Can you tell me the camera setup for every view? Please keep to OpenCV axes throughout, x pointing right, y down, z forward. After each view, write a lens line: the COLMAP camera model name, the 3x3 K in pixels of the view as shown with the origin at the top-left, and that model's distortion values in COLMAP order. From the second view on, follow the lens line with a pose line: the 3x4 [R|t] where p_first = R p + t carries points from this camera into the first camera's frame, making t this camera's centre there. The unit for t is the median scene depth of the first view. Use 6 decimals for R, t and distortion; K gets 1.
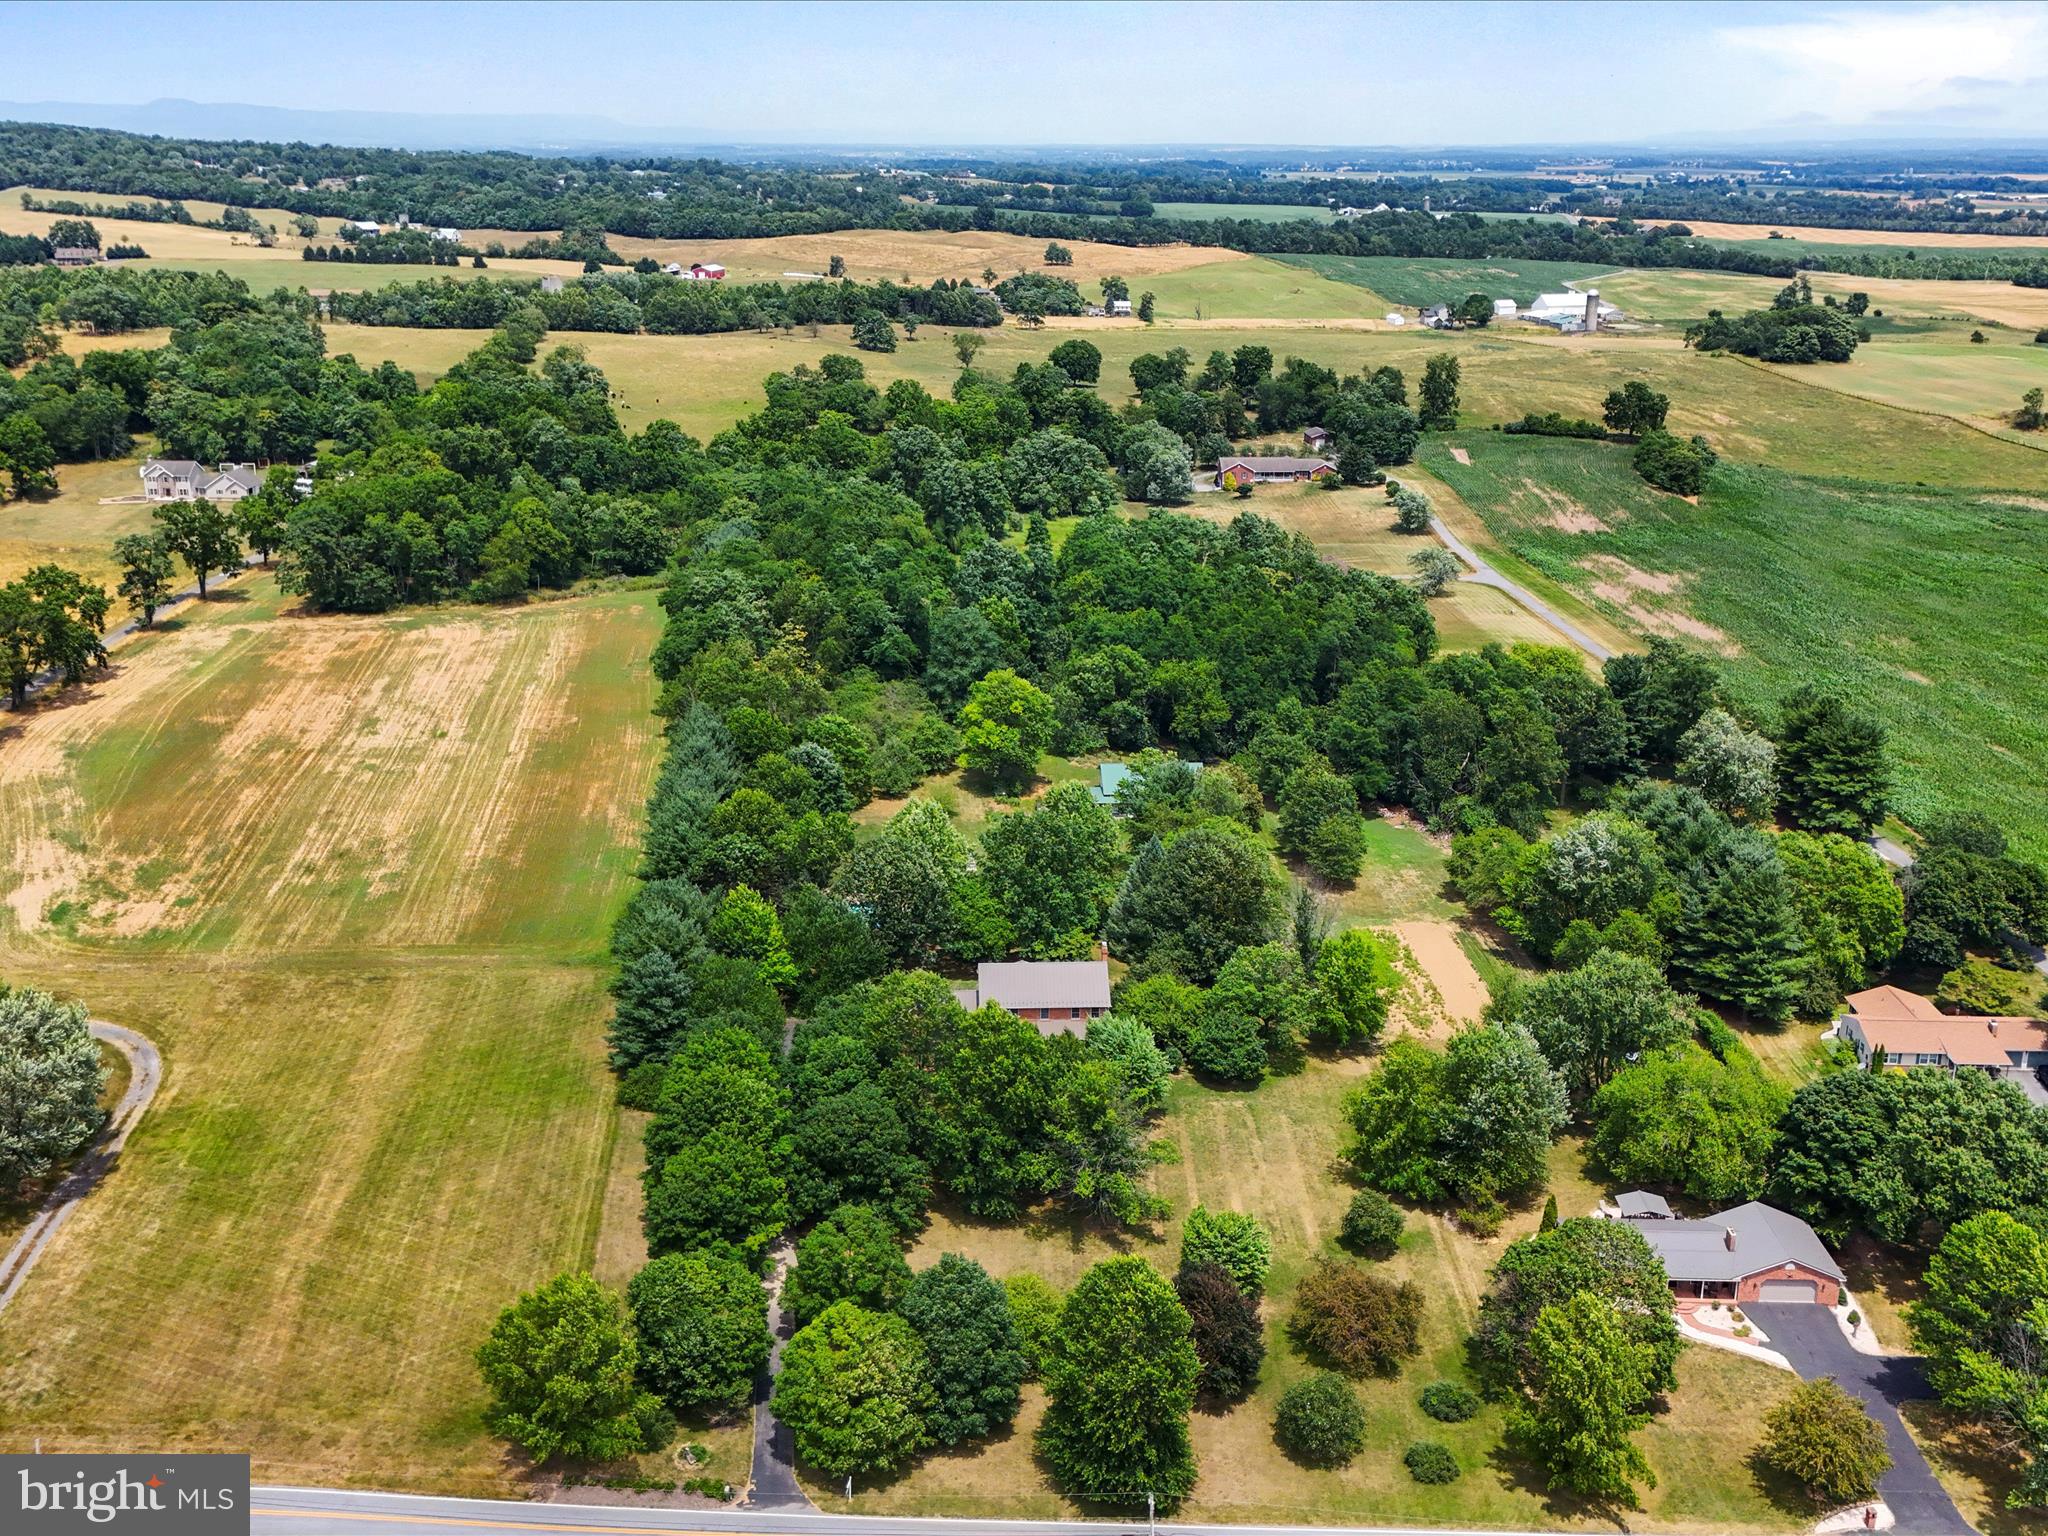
lens RADIAL K [[1999.5, 0, 1024.0], [0, 1999.5, 768.0], [0, 0, 1]] dist [0.114558, -0.189381]
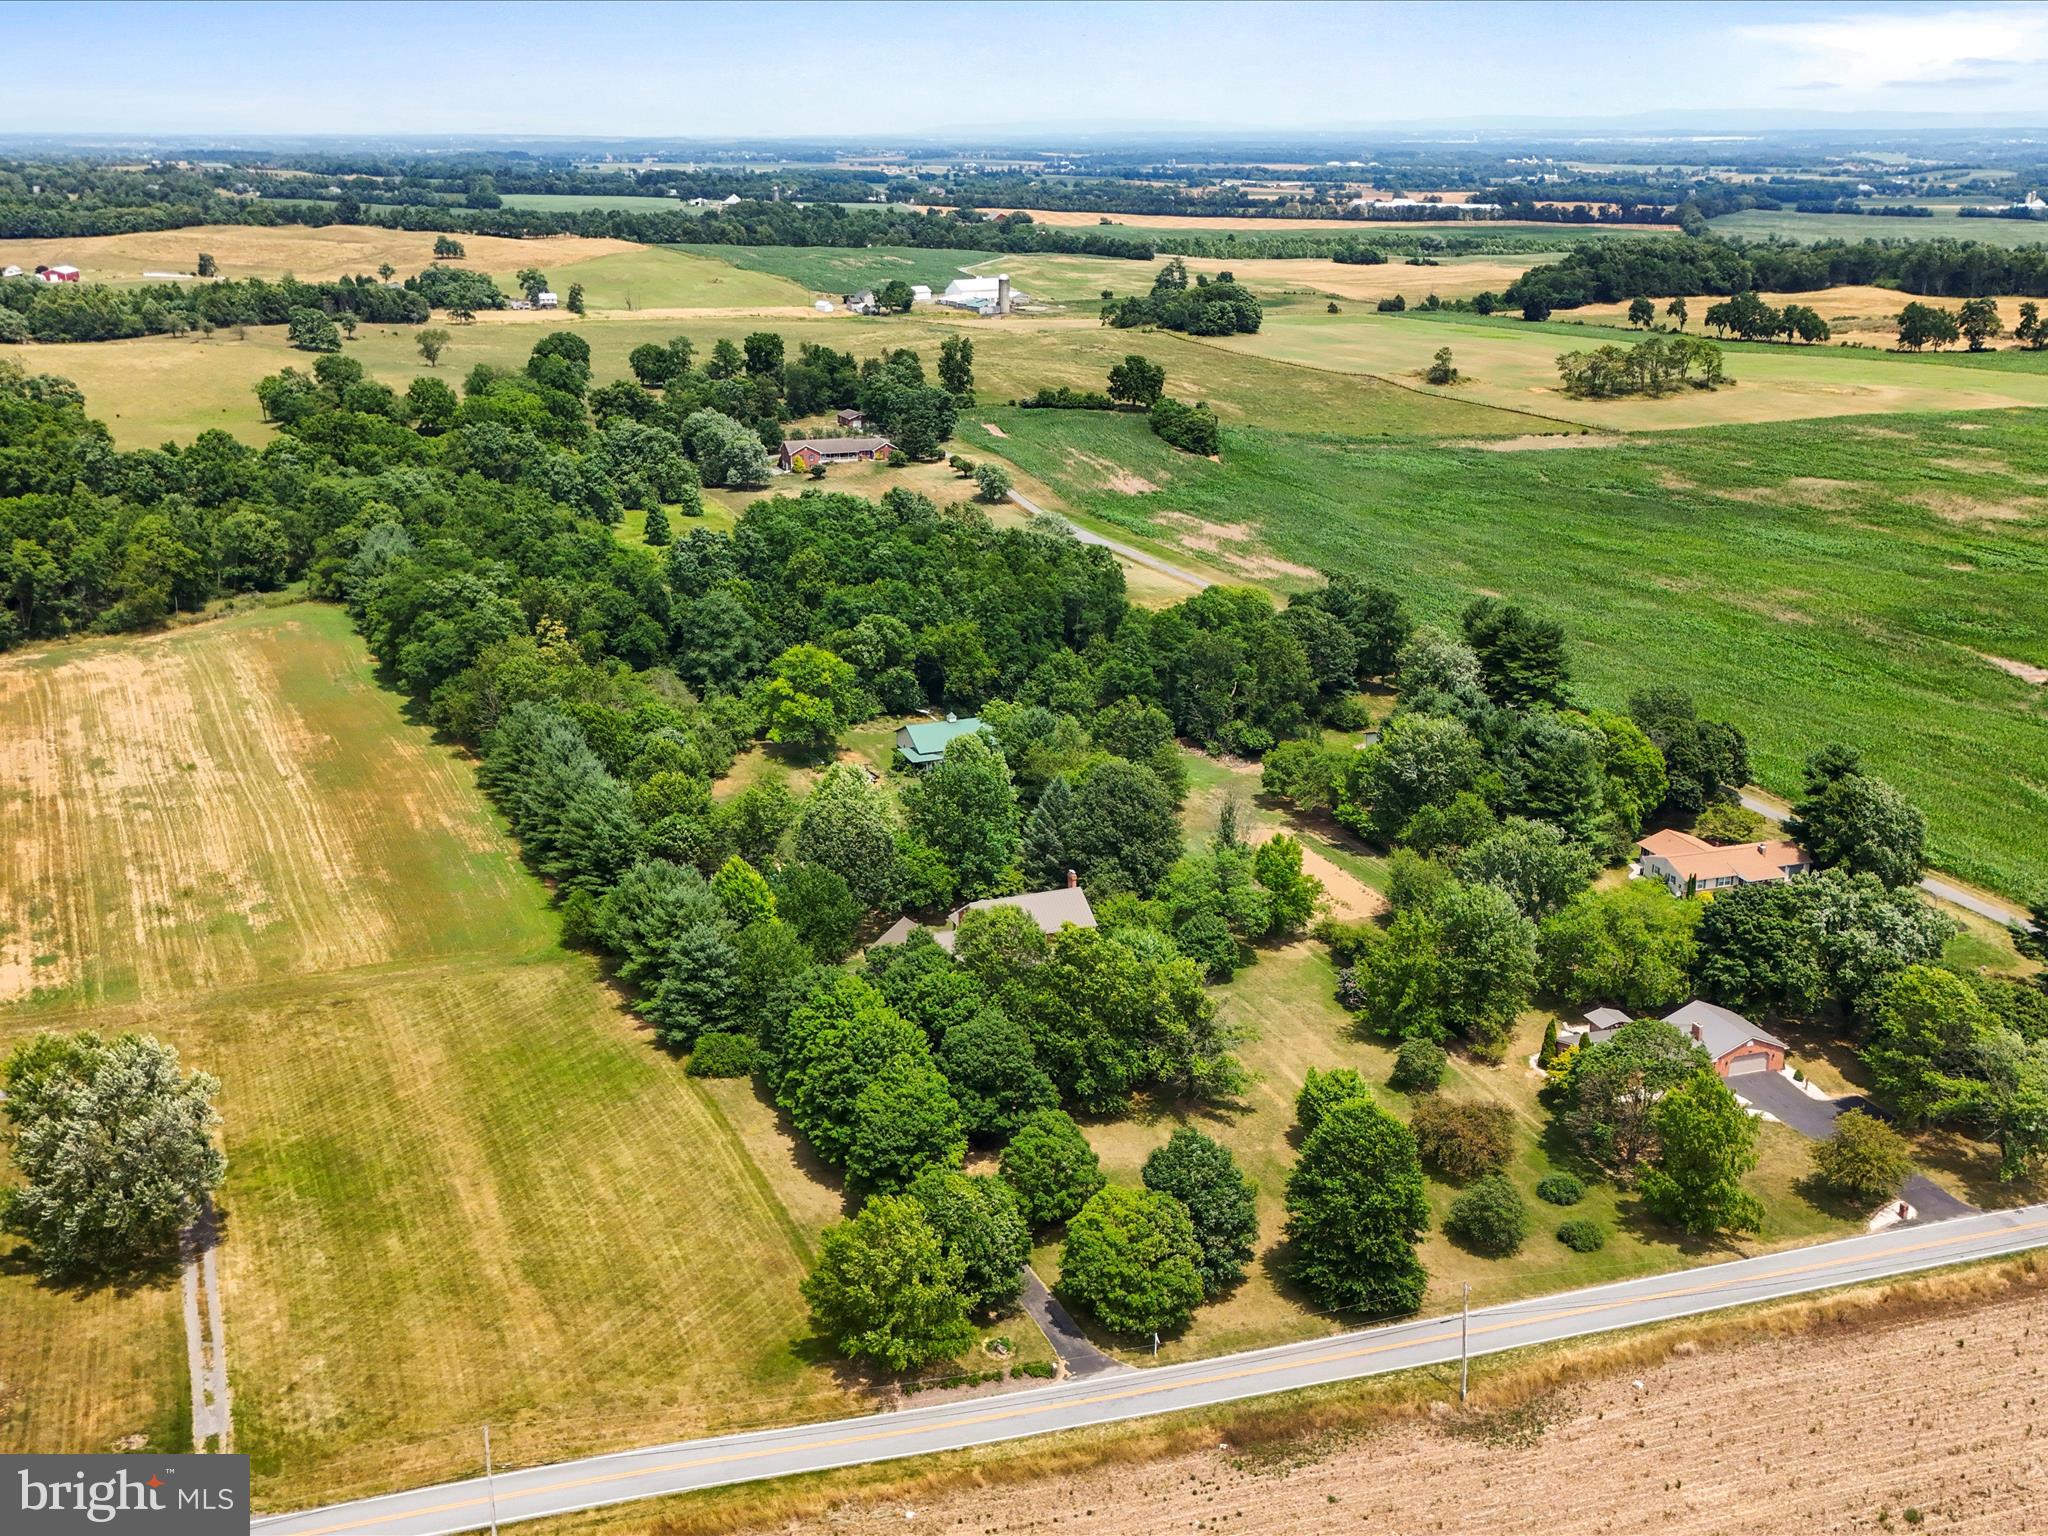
lens RADIAL K [[1999.5, 0, 1024.0], [0, 1999.5, 768.0], [0, 0, 1]] dist [0.114558, -0.189381]
pose [[0.943436, -0.104263, 0.314736, -0.143617], [0.103043, 0.994464, 0.020561, 0.003010], [-0.315137, 0.013033, 0.948957, -0.010798]]
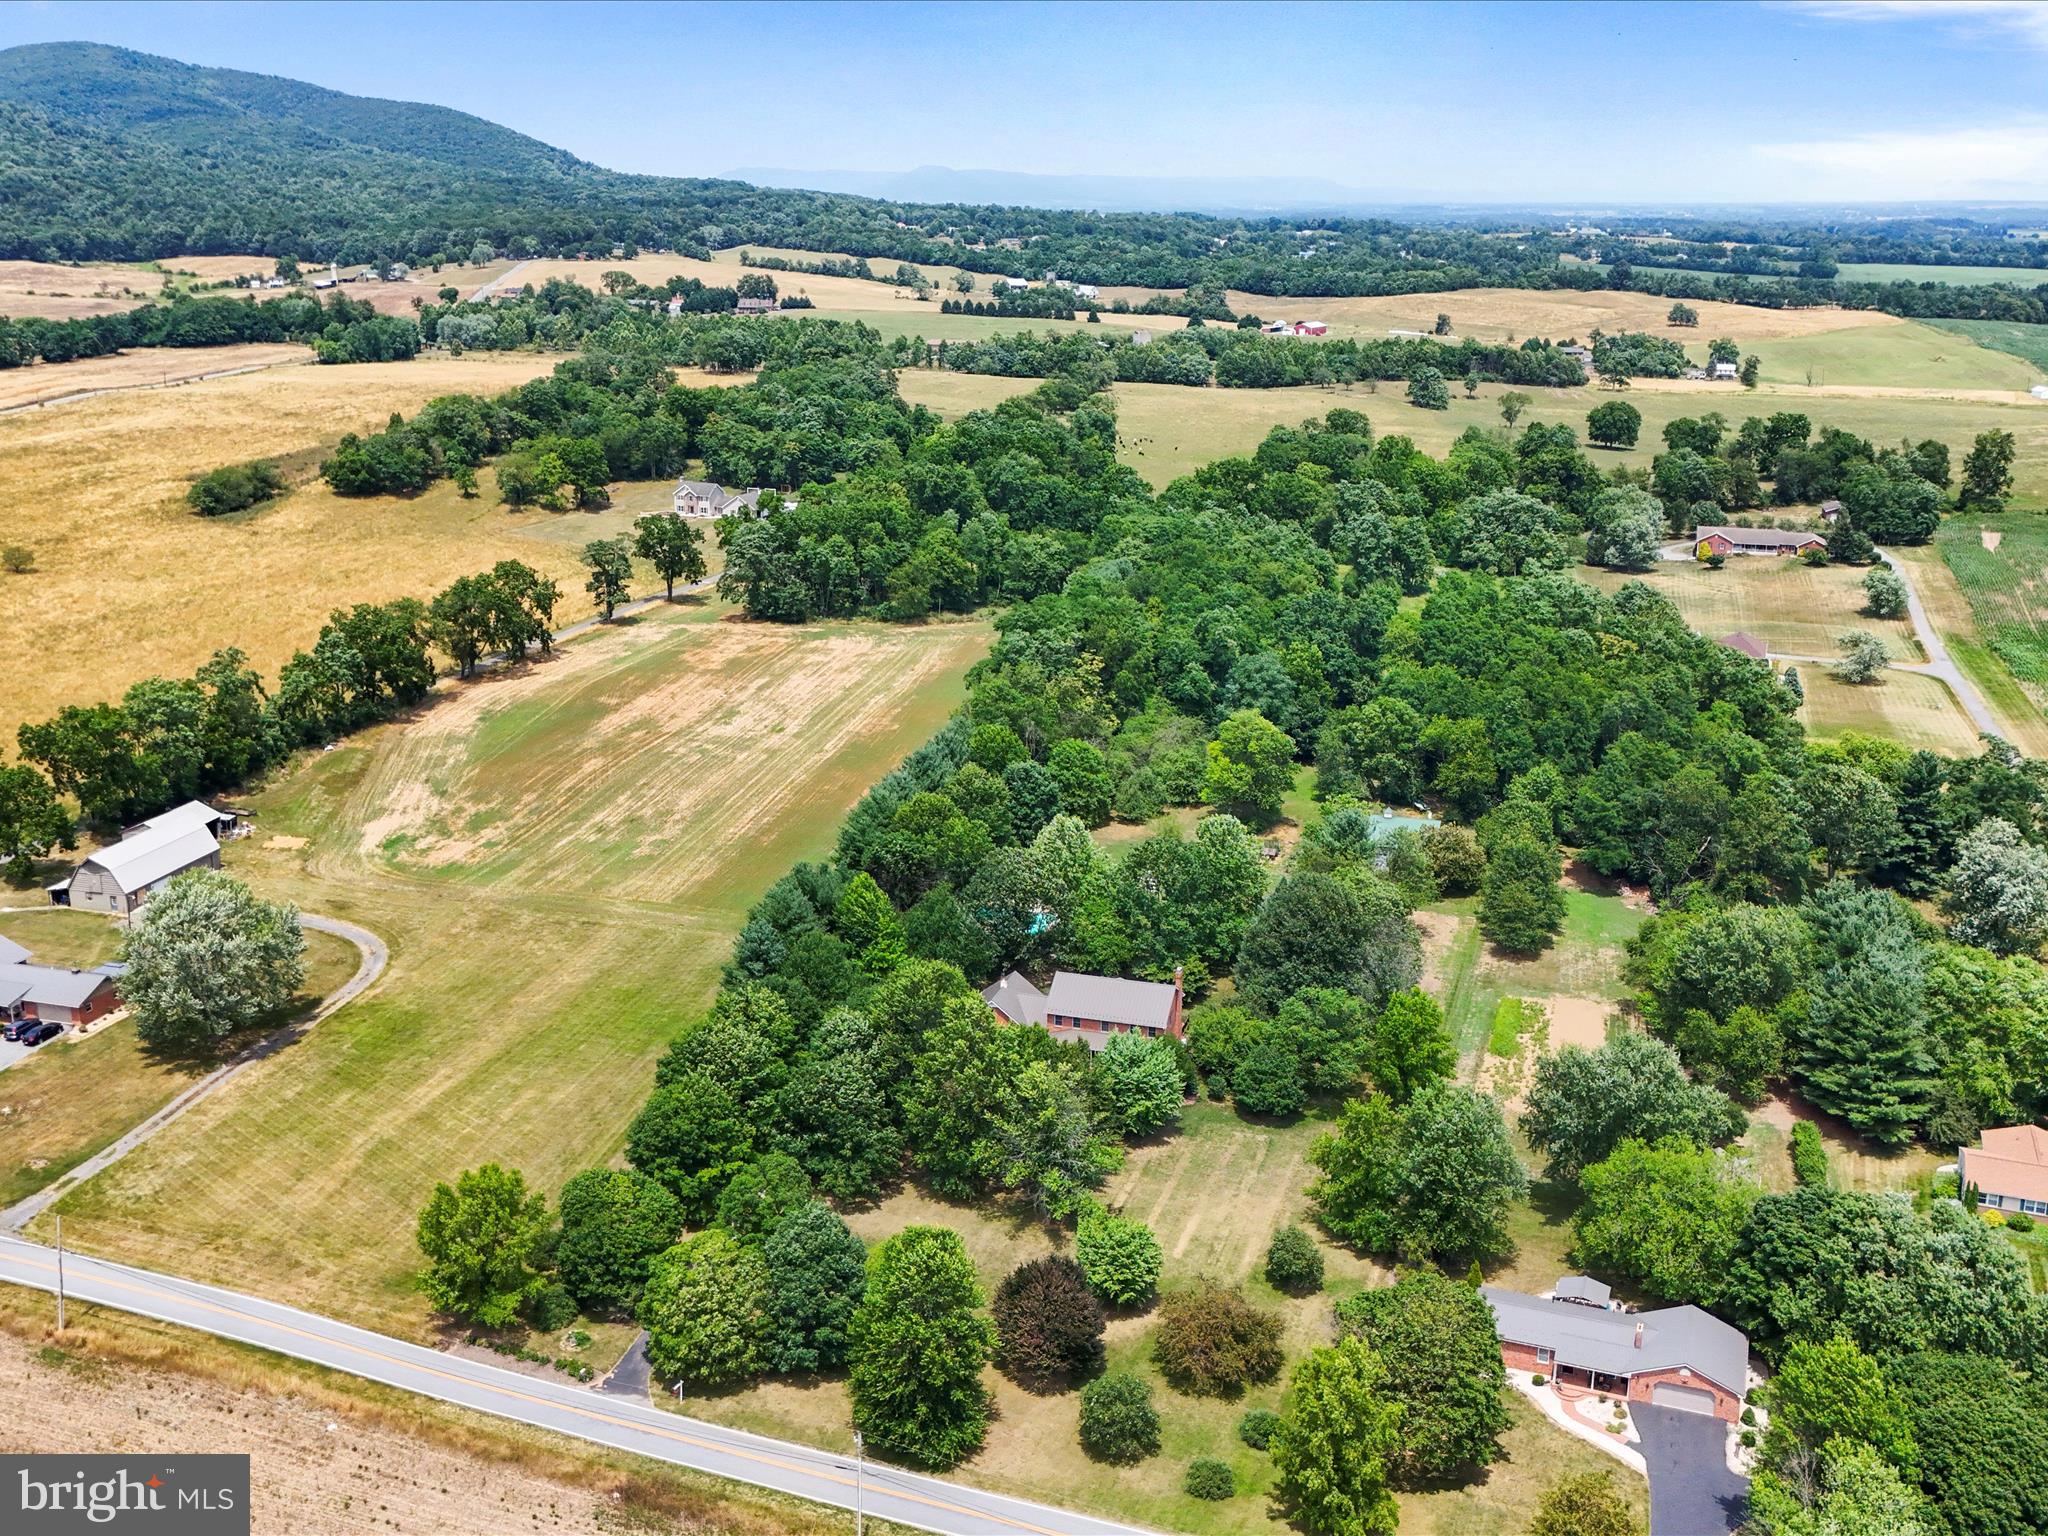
lens RADIAL K [[1999.5, 0, 1024.0], [0, 1999.5, 768.0], [0, 0, 1]] dist [0.114558, -0.189381]
pose [[0.943362, 0.092232, -0.318686, 0.127006], [-0.100897, 0.994839, -0.010751, 0.001770], [0.316050, 0.042297, 0.947799, -0.004448]]
